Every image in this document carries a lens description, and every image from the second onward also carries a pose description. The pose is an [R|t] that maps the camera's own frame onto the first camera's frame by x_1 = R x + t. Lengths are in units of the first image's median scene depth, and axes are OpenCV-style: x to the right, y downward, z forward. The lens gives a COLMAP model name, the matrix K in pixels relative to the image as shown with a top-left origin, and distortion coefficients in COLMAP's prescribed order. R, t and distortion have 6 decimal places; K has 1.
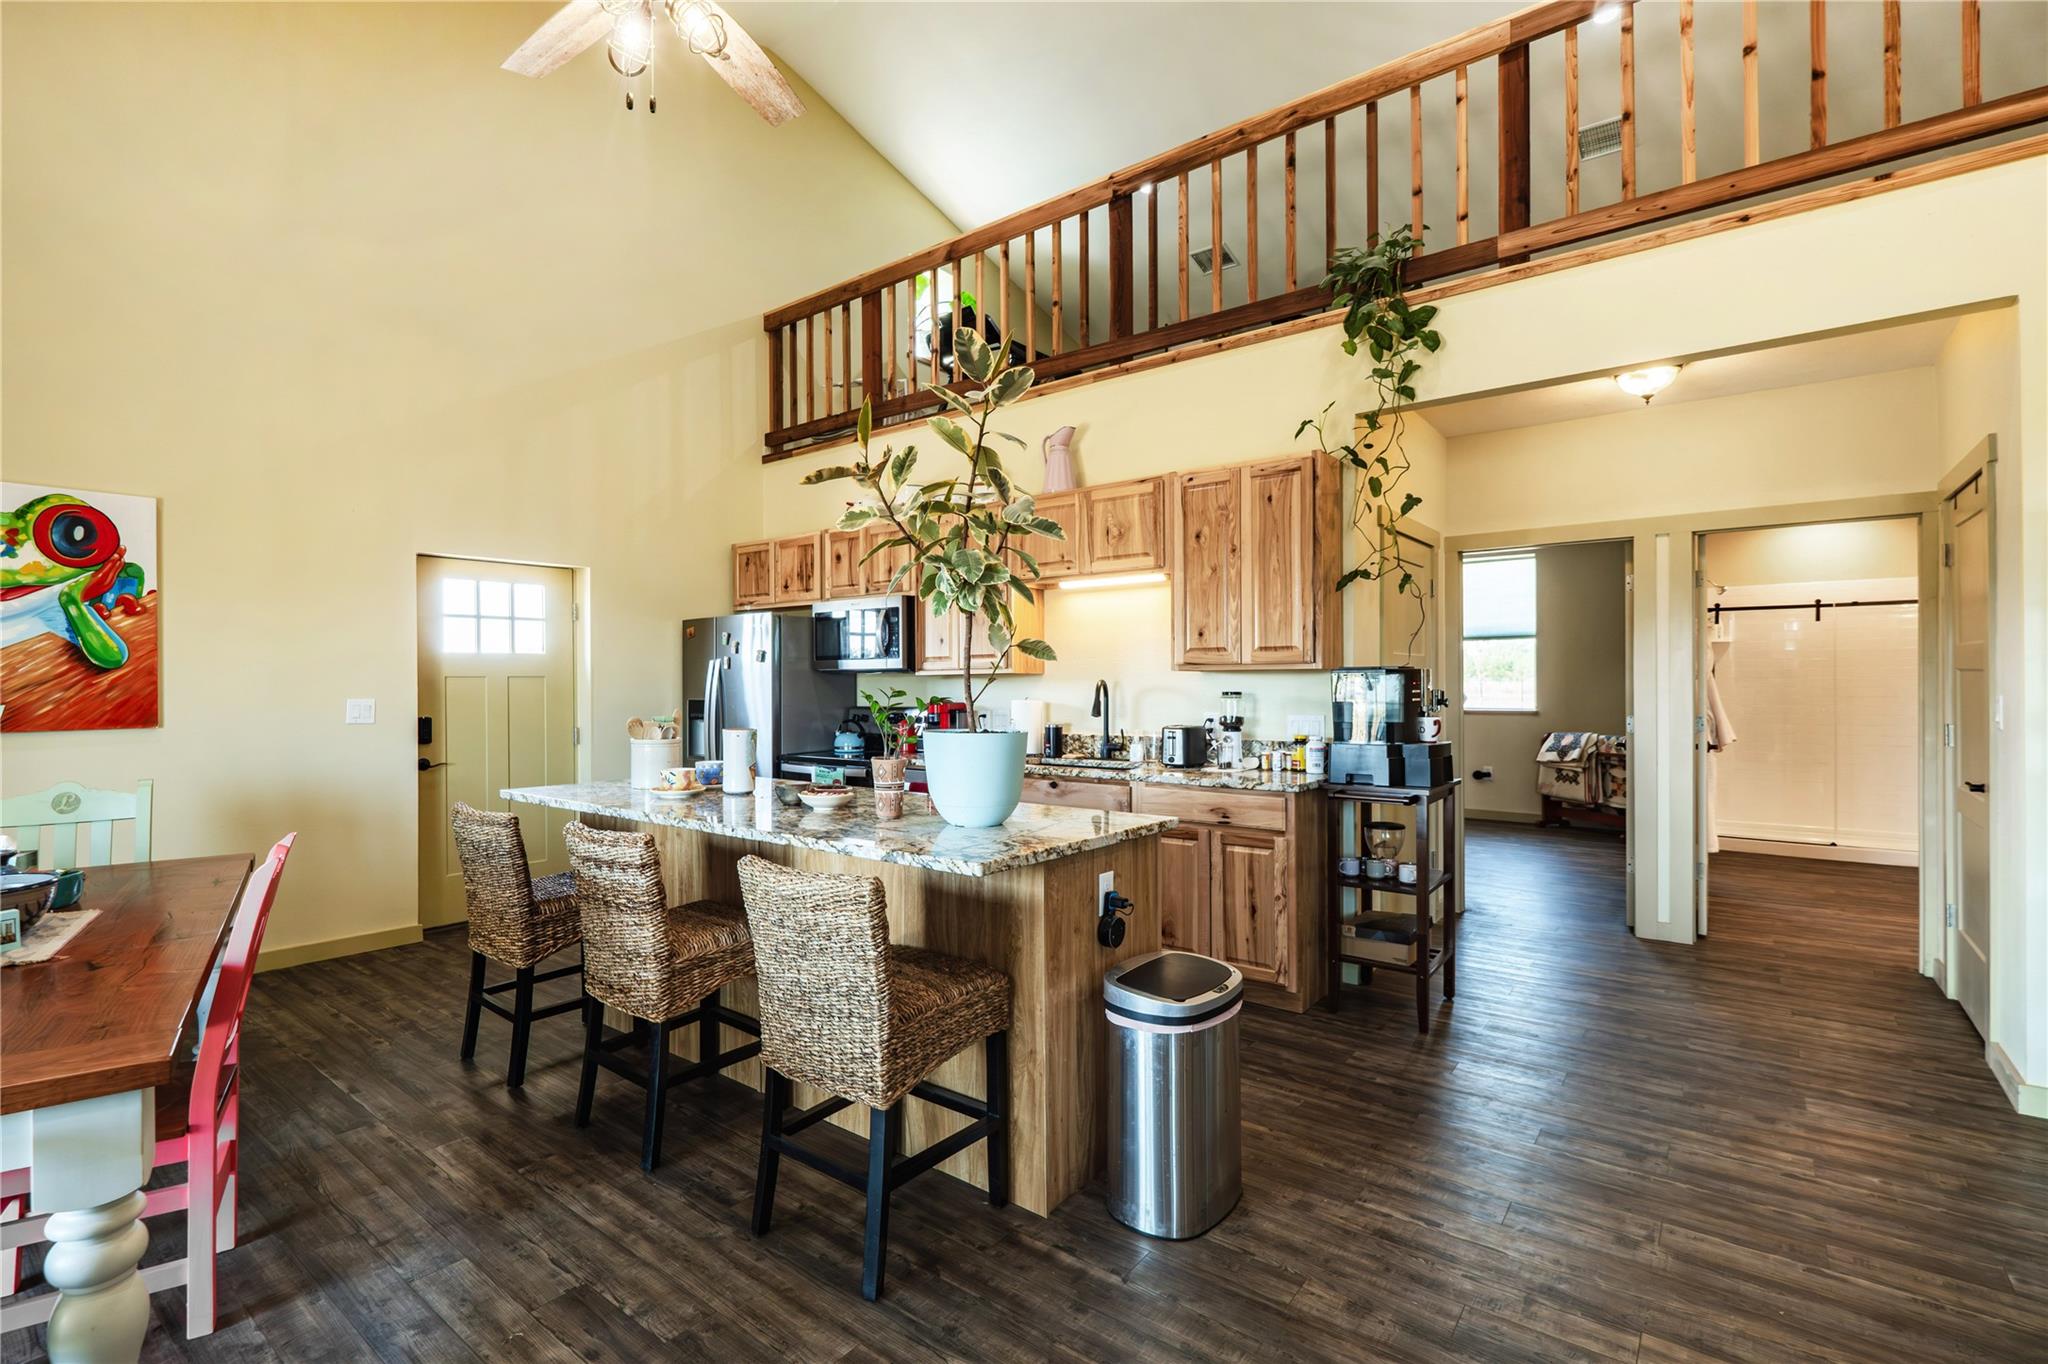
lens RADIAL K [[940.8, 0, 964.0], [0, 940.8, 678.7], [0, 0, 1]] dist [0.002757, -0.002064]
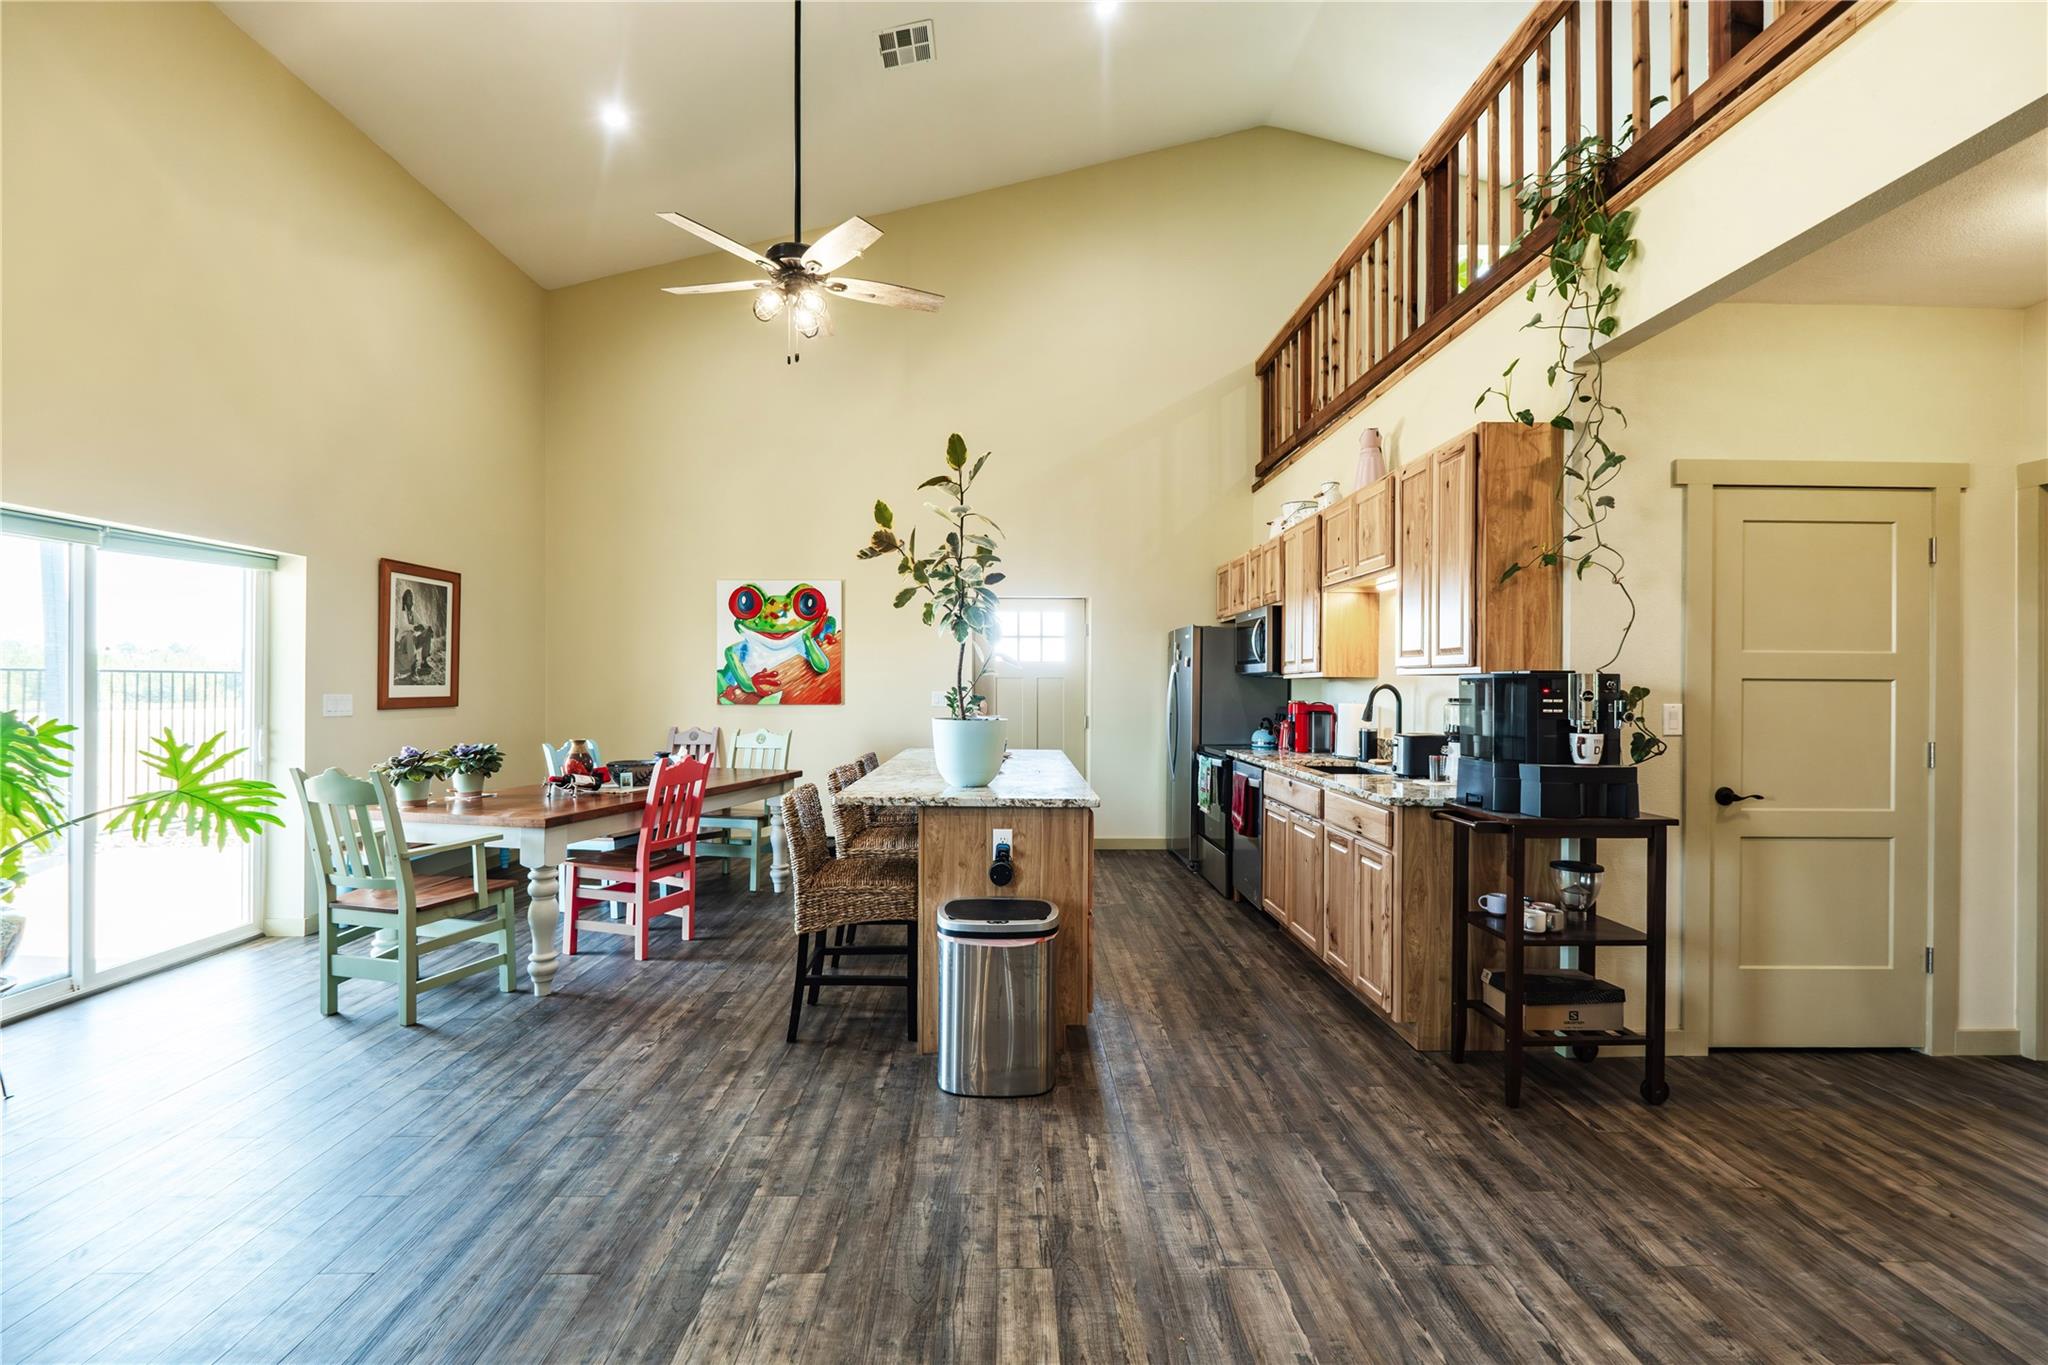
lens RADIAL K [[890.3, 0, 1015.5], [0, 890.3, 679.7], [0, 0, 1]] dist [0.001702, -0.003839]
pose [[0.649002, 0.006031, -0.760762, 0.729877], [-0.006715, 0.999975, 0.002198, -0.003652], [0.760757, 0.003682, 0.649027, 0.134915]]
